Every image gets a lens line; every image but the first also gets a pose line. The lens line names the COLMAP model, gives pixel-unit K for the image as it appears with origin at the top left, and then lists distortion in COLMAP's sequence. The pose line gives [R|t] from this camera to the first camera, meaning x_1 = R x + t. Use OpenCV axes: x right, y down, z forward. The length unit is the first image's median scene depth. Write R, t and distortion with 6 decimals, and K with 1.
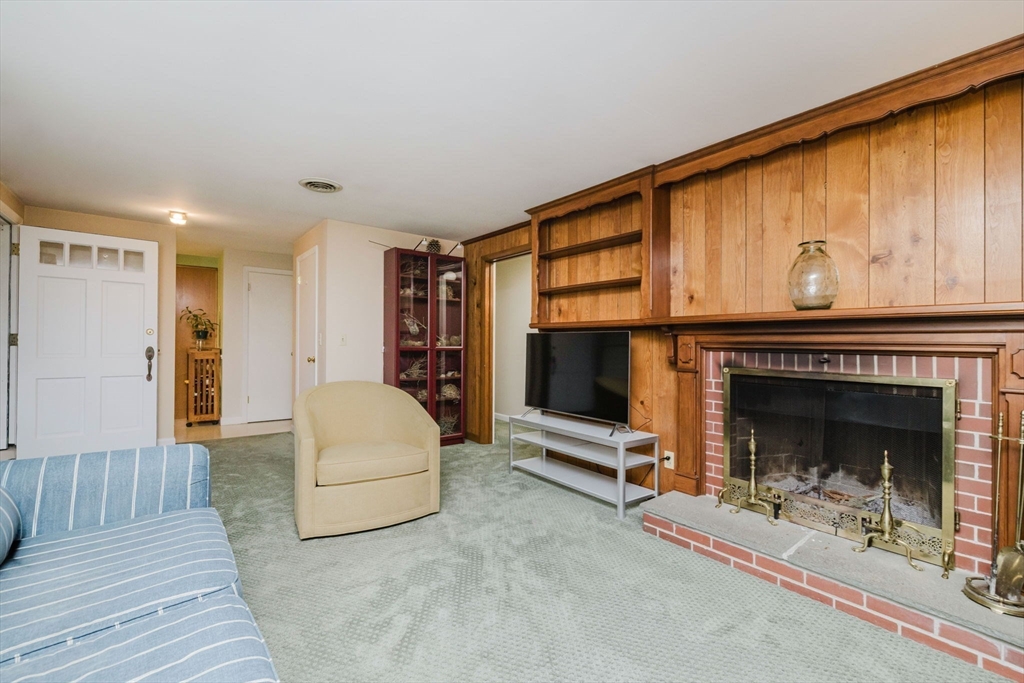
lens RADIAL K [[453.5, 0, 512.0], [0, 453.5, 341.5], [0, 0, 1]] dist [-0.000444, -0.000189]
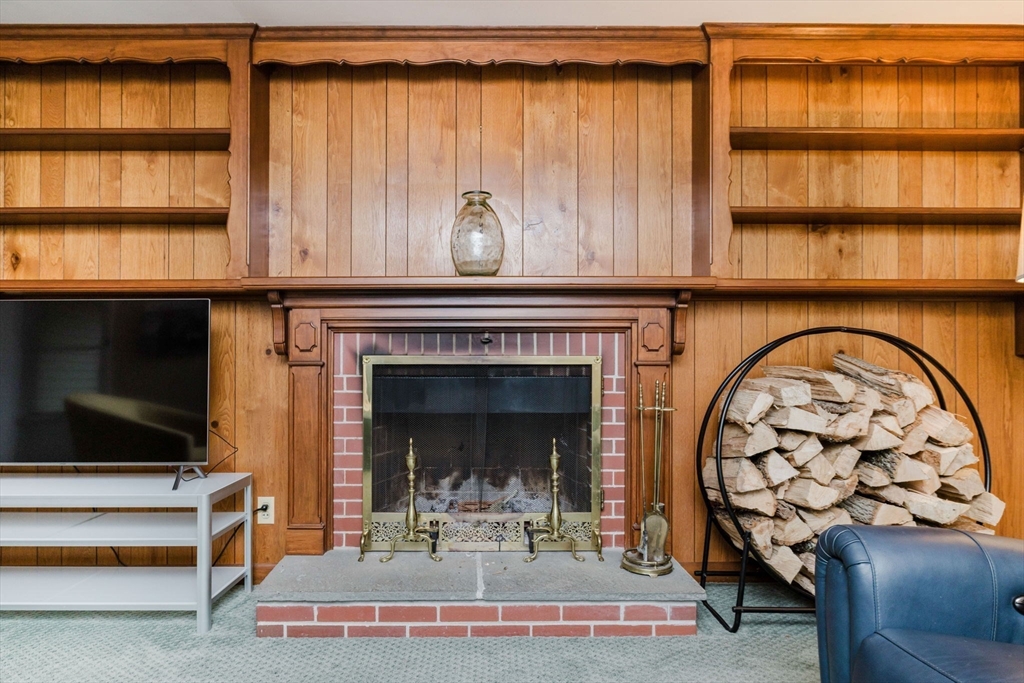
lens RADIAL K [[615.4, 0, 512.0], [0, 615.4, 341.5], [0, 0, 1]] dist [-0.002787, -0.001376]
pose [[0.600226, -0.000486, 0.799831, -0.144359], [0.008793, 0.999943, -0.005991, 0.042333], [-0.799782, 0.010629, 0.600196, 0.251112]]
